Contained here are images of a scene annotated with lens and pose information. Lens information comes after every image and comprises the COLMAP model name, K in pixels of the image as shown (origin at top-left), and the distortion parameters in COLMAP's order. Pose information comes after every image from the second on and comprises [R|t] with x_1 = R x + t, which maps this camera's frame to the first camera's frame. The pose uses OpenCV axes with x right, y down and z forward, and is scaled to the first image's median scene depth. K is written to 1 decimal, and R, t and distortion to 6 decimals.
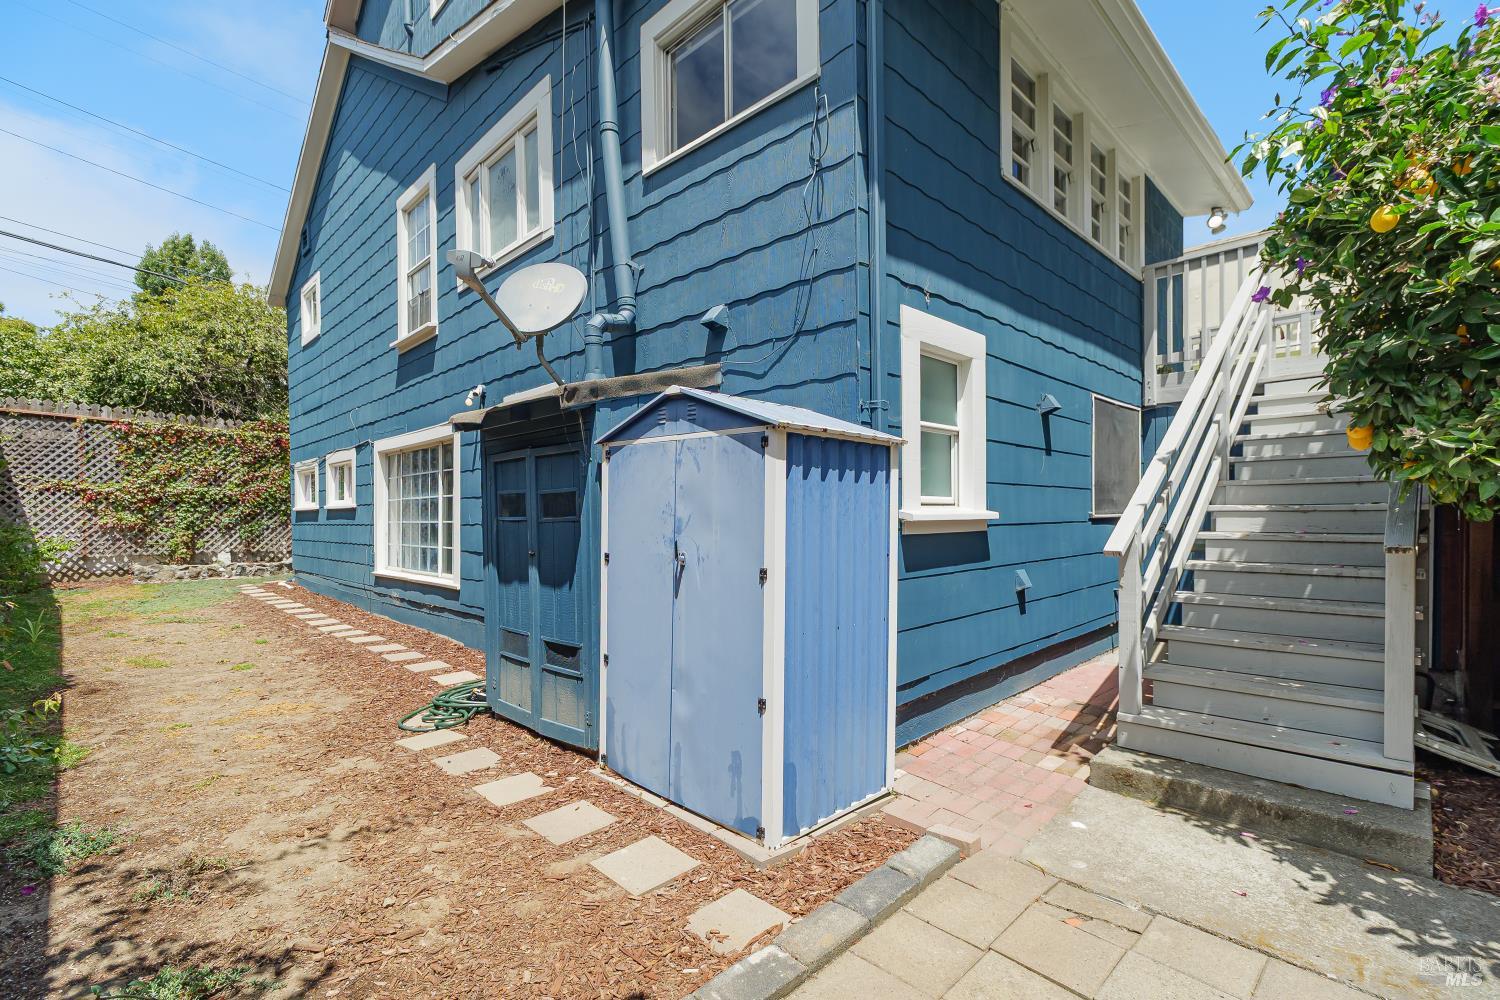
lens RADIAL K [[670.6, 0, 750.0], [0, 670.6, 522.4], [0, 0, 1]] dist [0.000344, 0.000382]
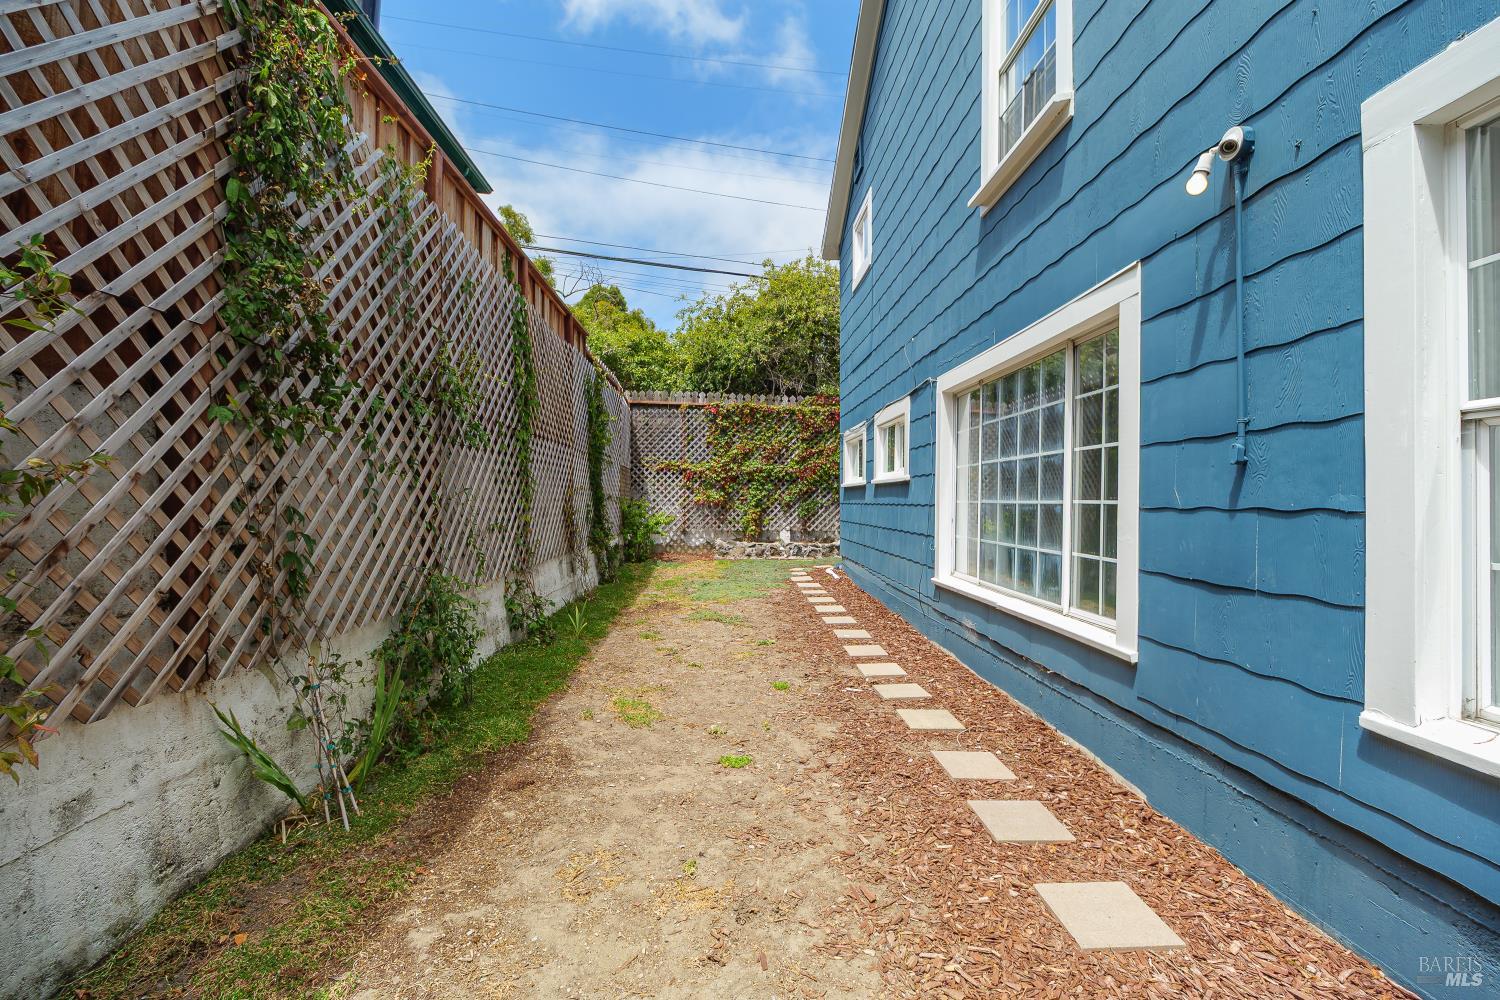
lens RADIAL K [[670.6, 0, 750.0], [0, 670.6, 522.4], [0, 0, 1]] dist [0.000344, 0.000382]
pose [[0.731591, 0.029790, -0.681092, -0.213514], [-0.009322, 0.999389, 0.033698, -0.000093], [0.681680, -0.018304, 0.731422, 0.345010]]
